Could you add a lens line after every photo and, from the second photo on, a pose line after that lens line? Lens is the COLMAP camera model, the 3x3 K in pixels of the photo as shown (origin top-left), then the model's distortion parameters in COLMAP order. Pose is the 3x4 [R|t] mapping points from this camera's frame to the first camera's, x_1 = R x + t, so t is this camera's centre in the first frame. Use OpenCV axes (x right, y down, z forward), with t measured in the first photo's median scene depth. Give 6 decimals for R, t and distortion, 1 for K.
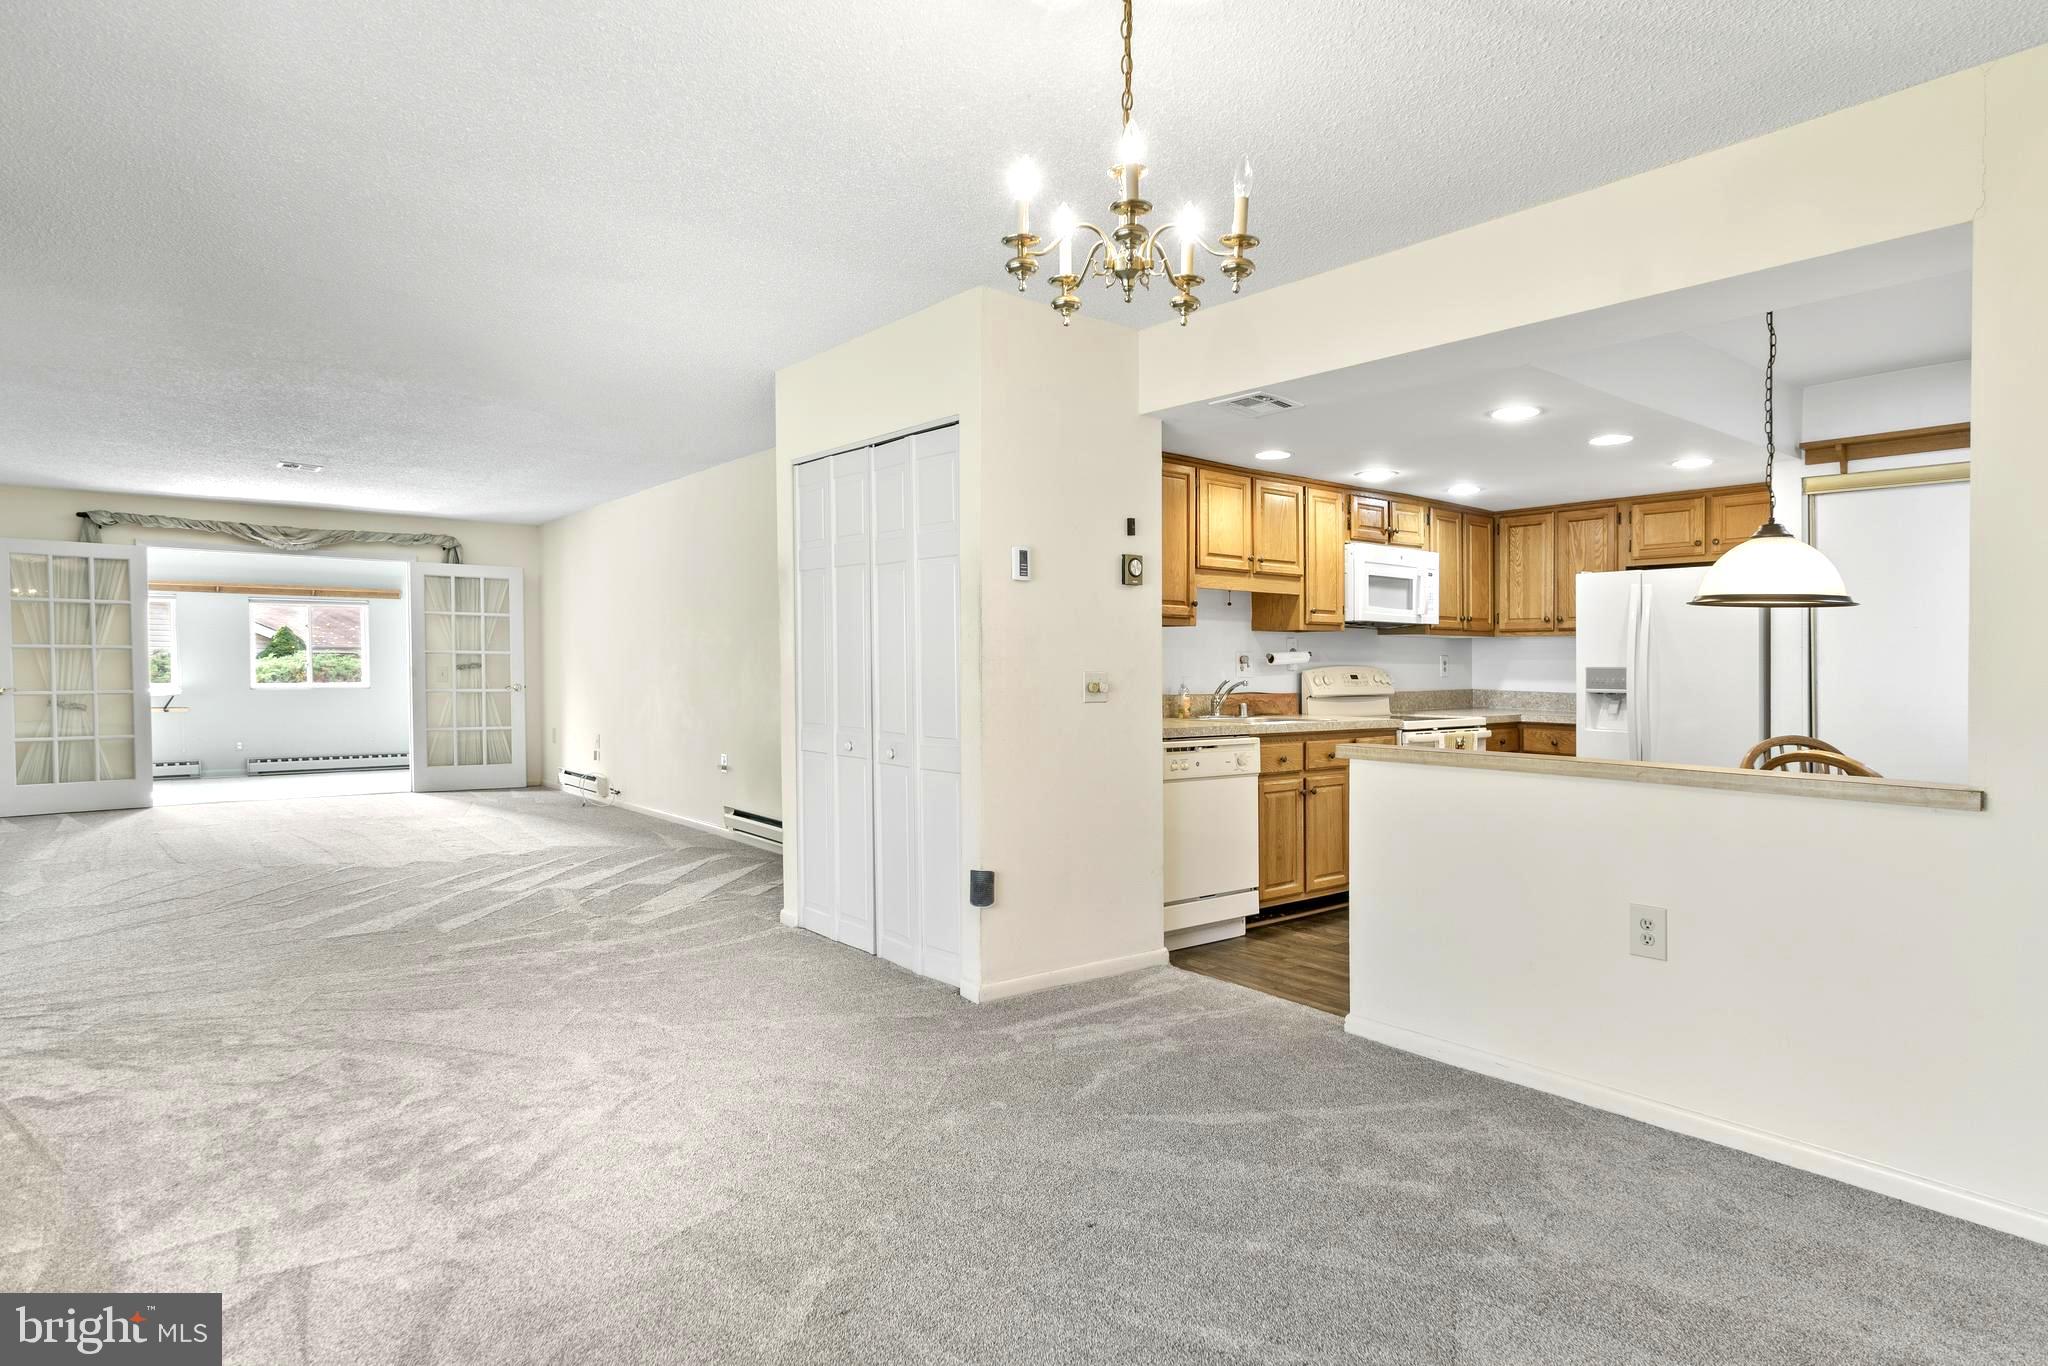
lens RADIAL K [[1116.3, 0, 1033.5], [0, 1116.3, 633.5], [0, 0, 1]] dist [0.000578, -0.000167]
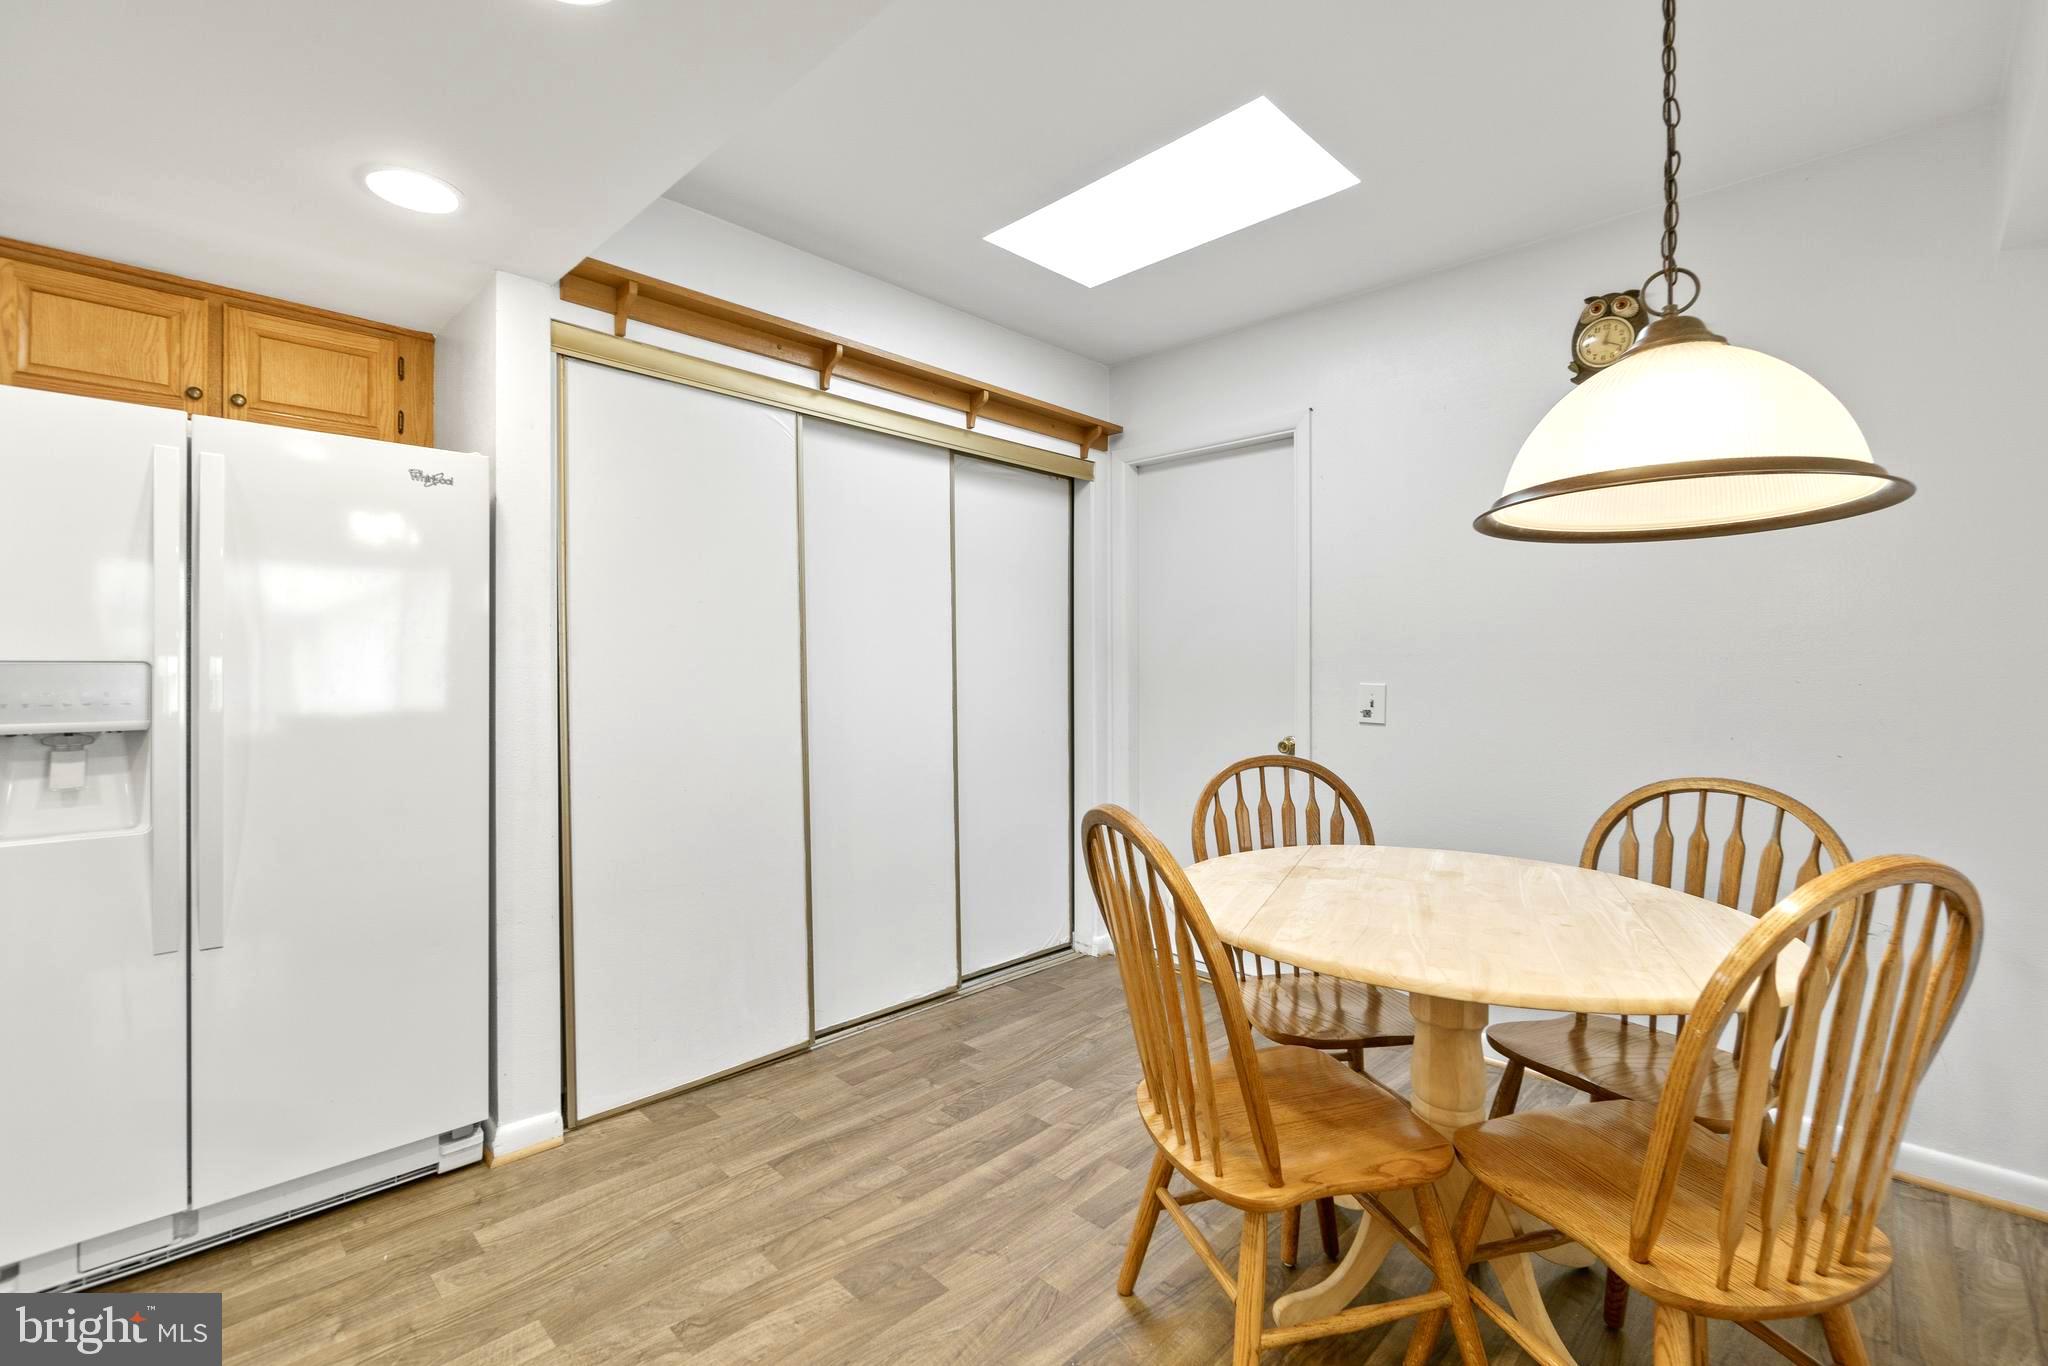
lens RADIAL K [[895.1, 0, 1019.2], [0, 895.1, 656.6], [0, 0, 1]] dist [-0.002368, -0.000204]
pose [[-0.093562, -0.000407, 0.995613, 0.196942], [-0.032362, 0.999473, -0.002633, 0.018928], [-0.995087, -0.032466, -0.093526, 0.704890]]
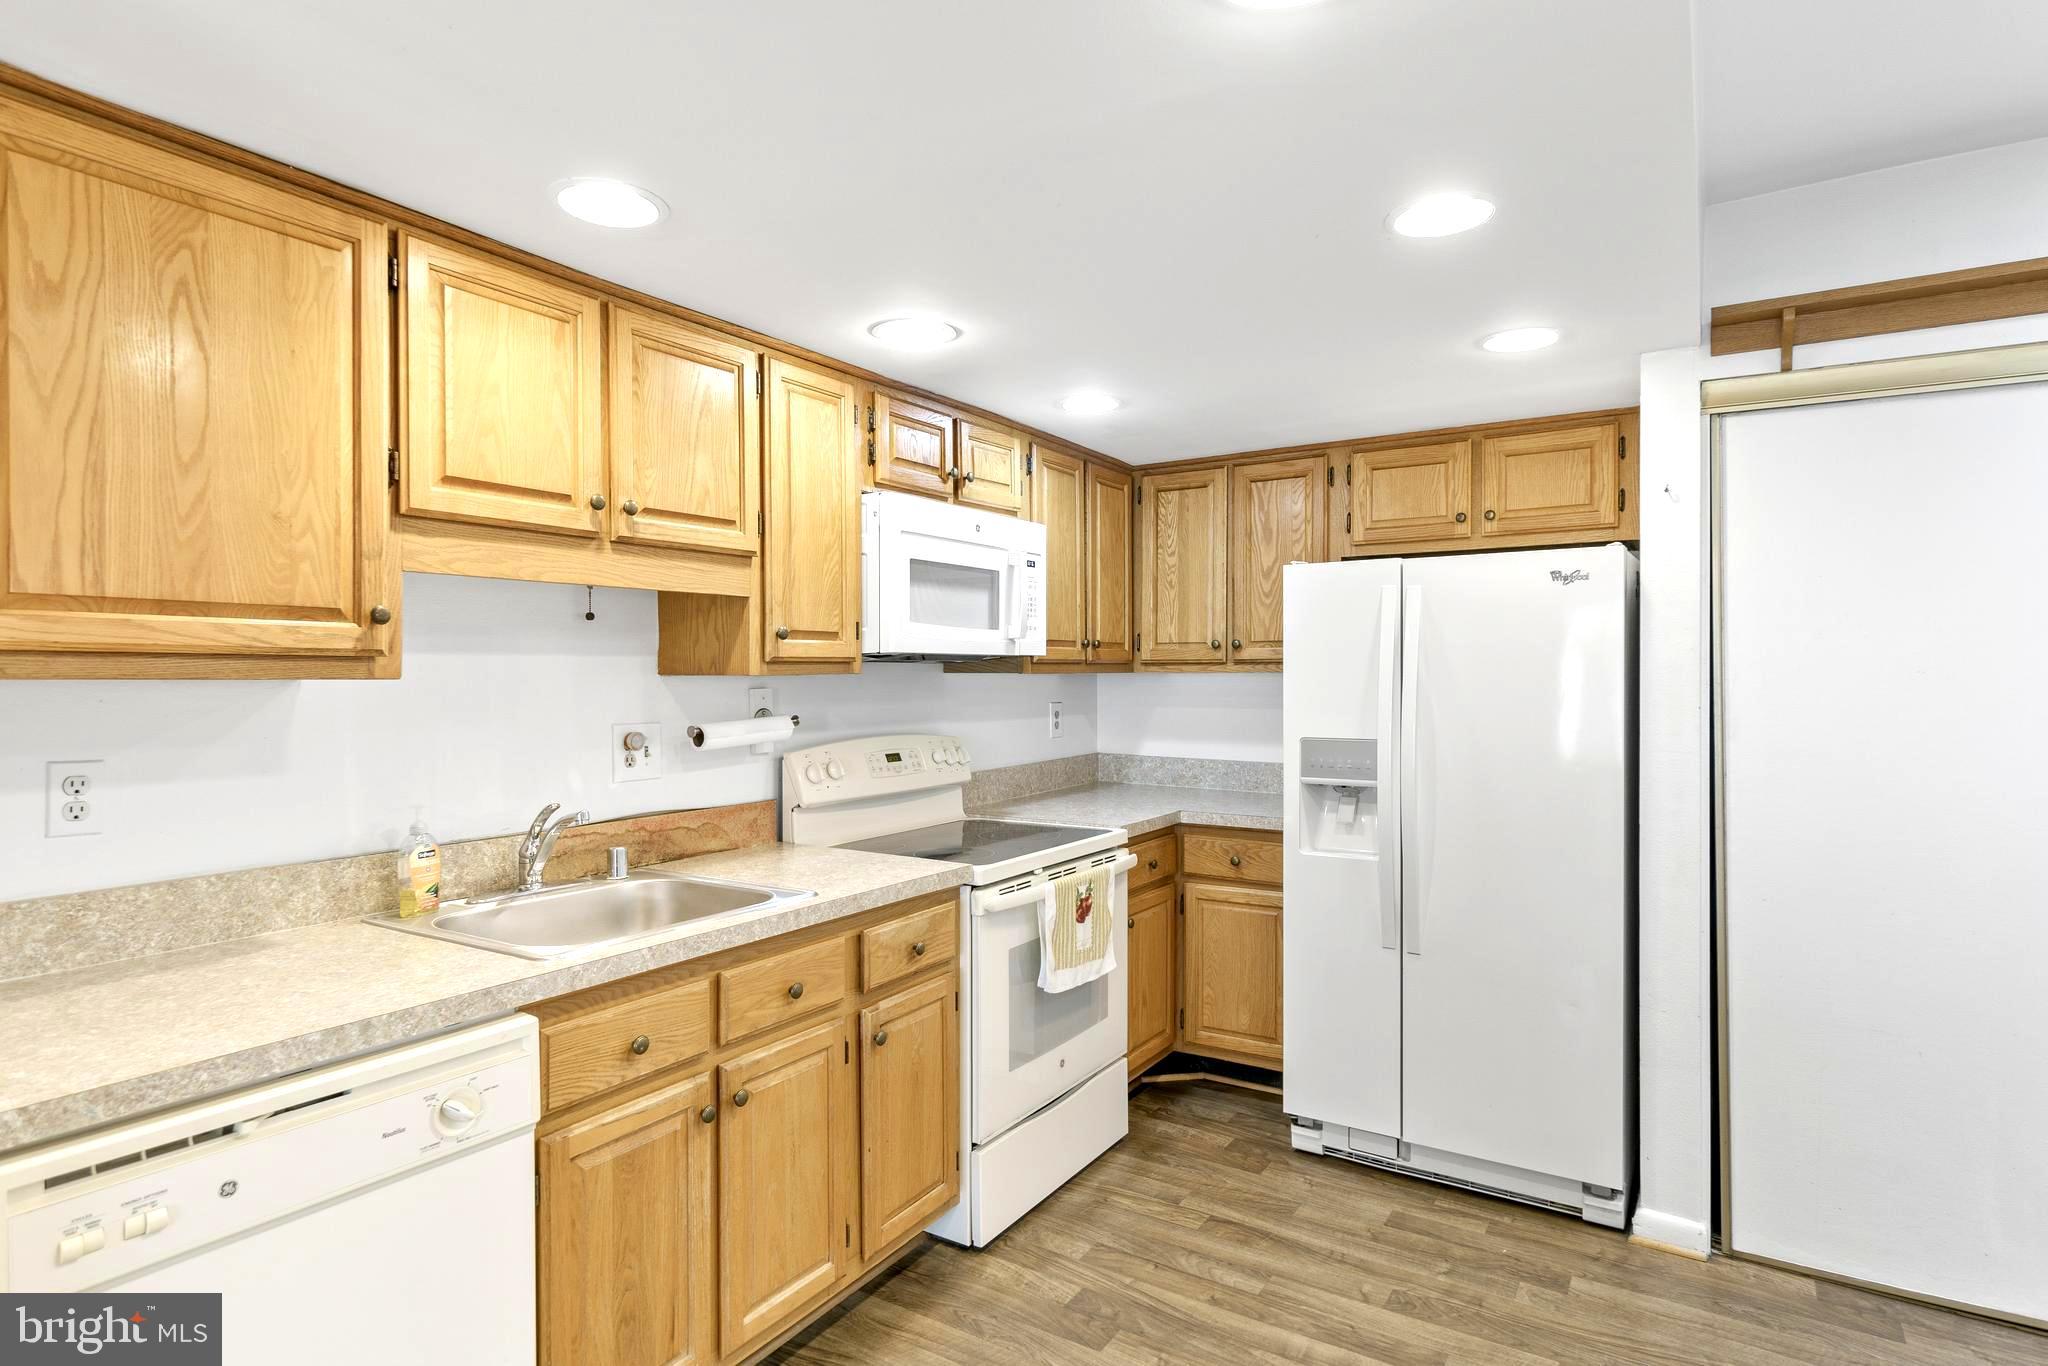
lens RADIAL K [[1095.1, 0, 1017.7], [0, 1095.1, 676.3], [0, 0, 1]] dist [0.006654, -0.000262]
pose [[0.950456, -0.010695, 0.310676, 0.197420], [0.000966, 0.999505, 0.031455, -0.016125], [-0.310858, -0.029596, 0.949995, 0.533438]]
